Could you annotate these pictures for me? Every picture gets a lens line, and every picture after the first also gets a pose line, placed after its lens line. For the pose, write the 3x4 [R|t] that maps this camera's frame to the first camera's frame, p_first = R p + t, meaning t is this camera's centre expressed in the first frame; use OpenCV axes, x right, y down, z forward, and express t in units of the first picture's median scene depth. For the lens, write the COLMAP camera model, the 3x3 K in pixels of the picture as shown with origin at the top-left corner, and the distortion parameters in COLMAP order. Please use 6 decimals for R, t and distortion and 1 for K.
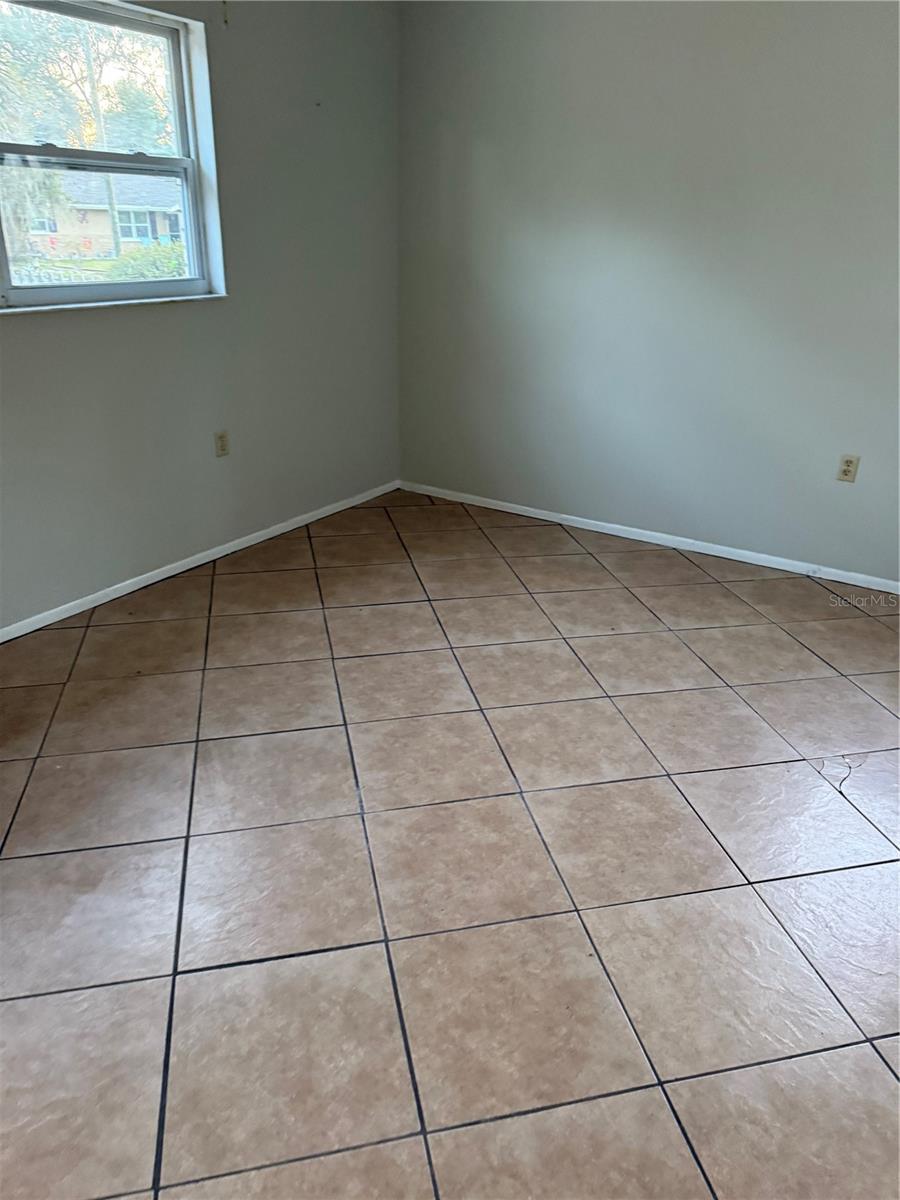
lens RADIAL K [[848.4, 0, 457.1], [0, 848.4, 602.5], [0, 0, 1]] dist [0.070814, -0.074304]
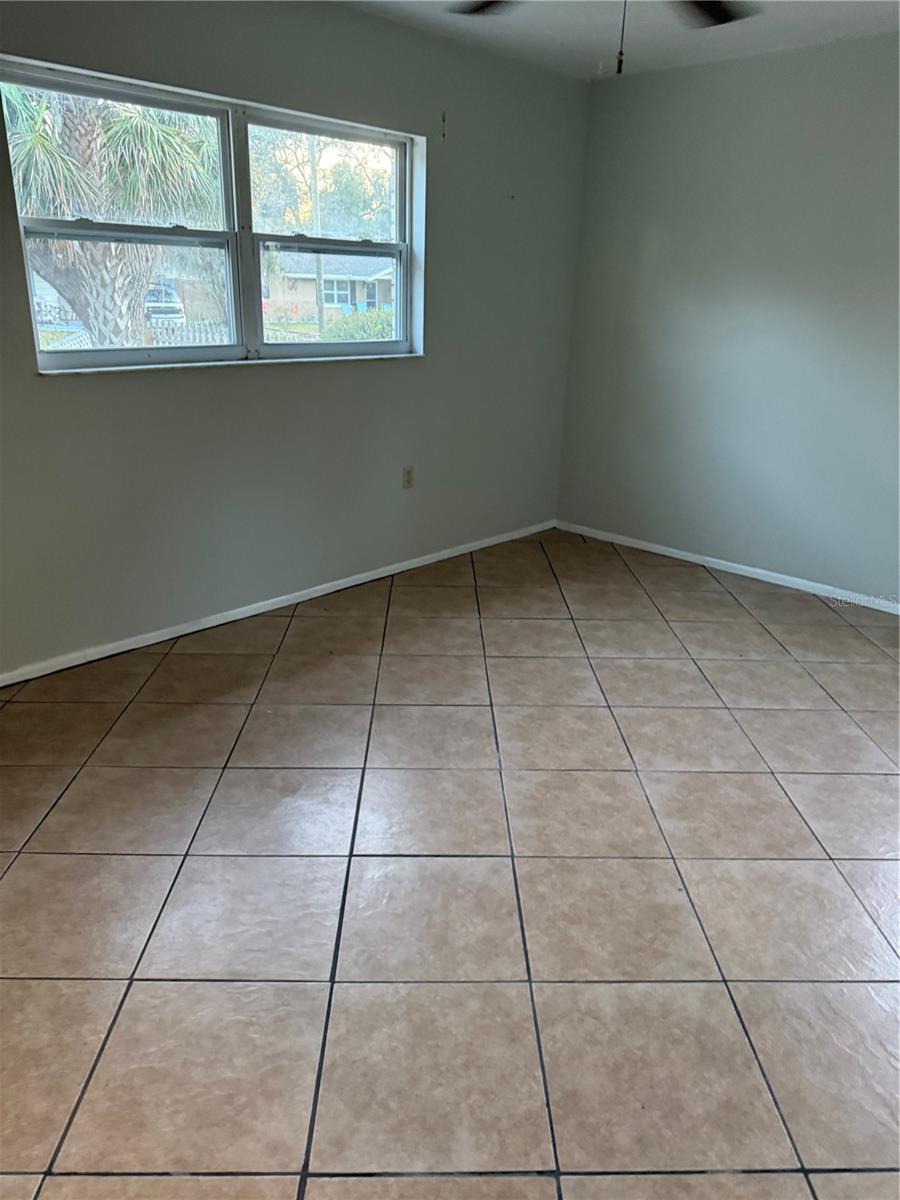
lens RADIAL K [[848.4, 0, 449.5], [0, 848.4, 600.4], [0, 0, 1]] dist [0.070814, -0.074304]
pose [[0.978844, 0.073341, -0.191014, 0.026157], [-0.086284, 0.994442, -0.060337, 0.071008], [0.185527, 0.075542, 0.979731, -0.182815]]
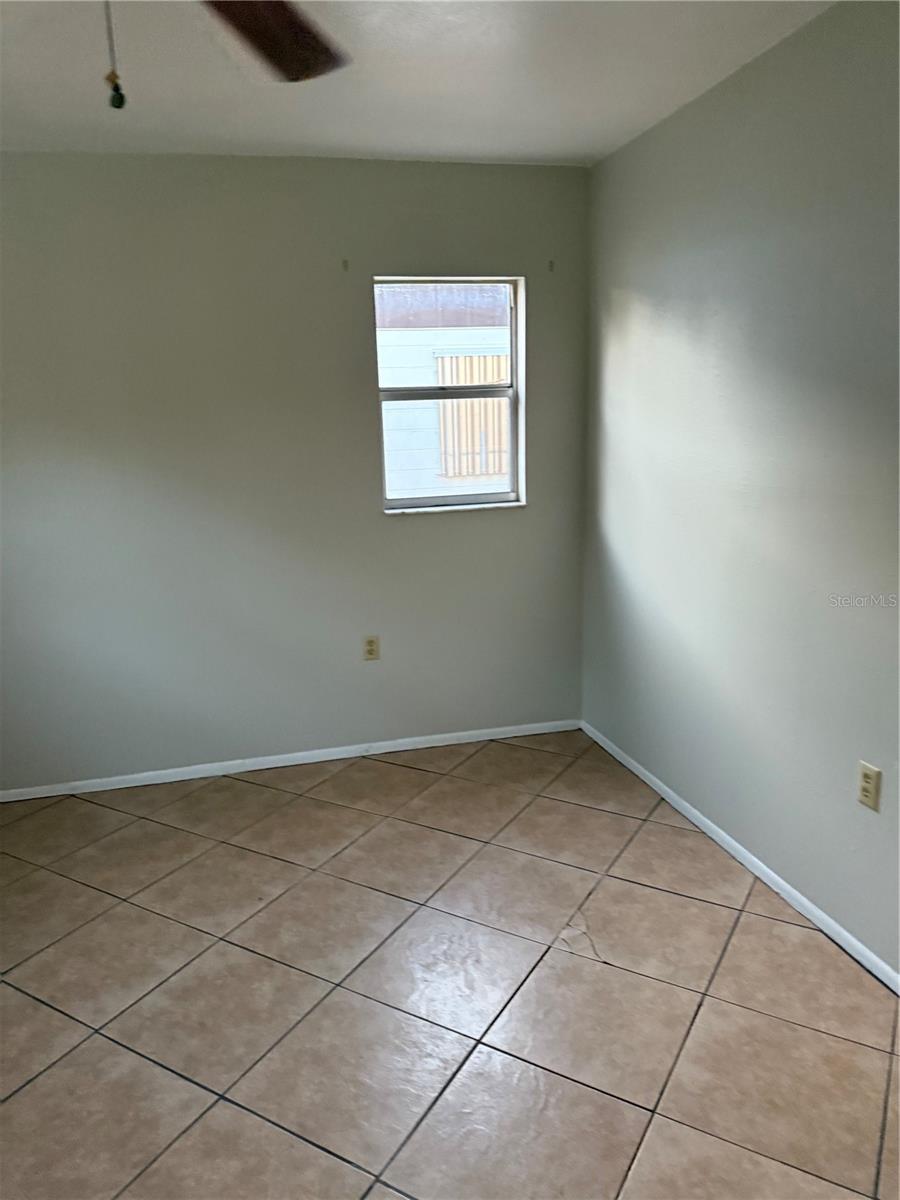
lens RADIAL K [[848.4, 0, 424.7], [0, 848.4, 629.4], [0, 0, 1]] dist [0.070814, -0.074304]
pose [[0.703457, -0.234968, 0.670774, -0.245959], [0.342950, 0.938849, -0.030786, -0.163349], [-0.622522, 0.251698, 0.741023, 0.251323]]
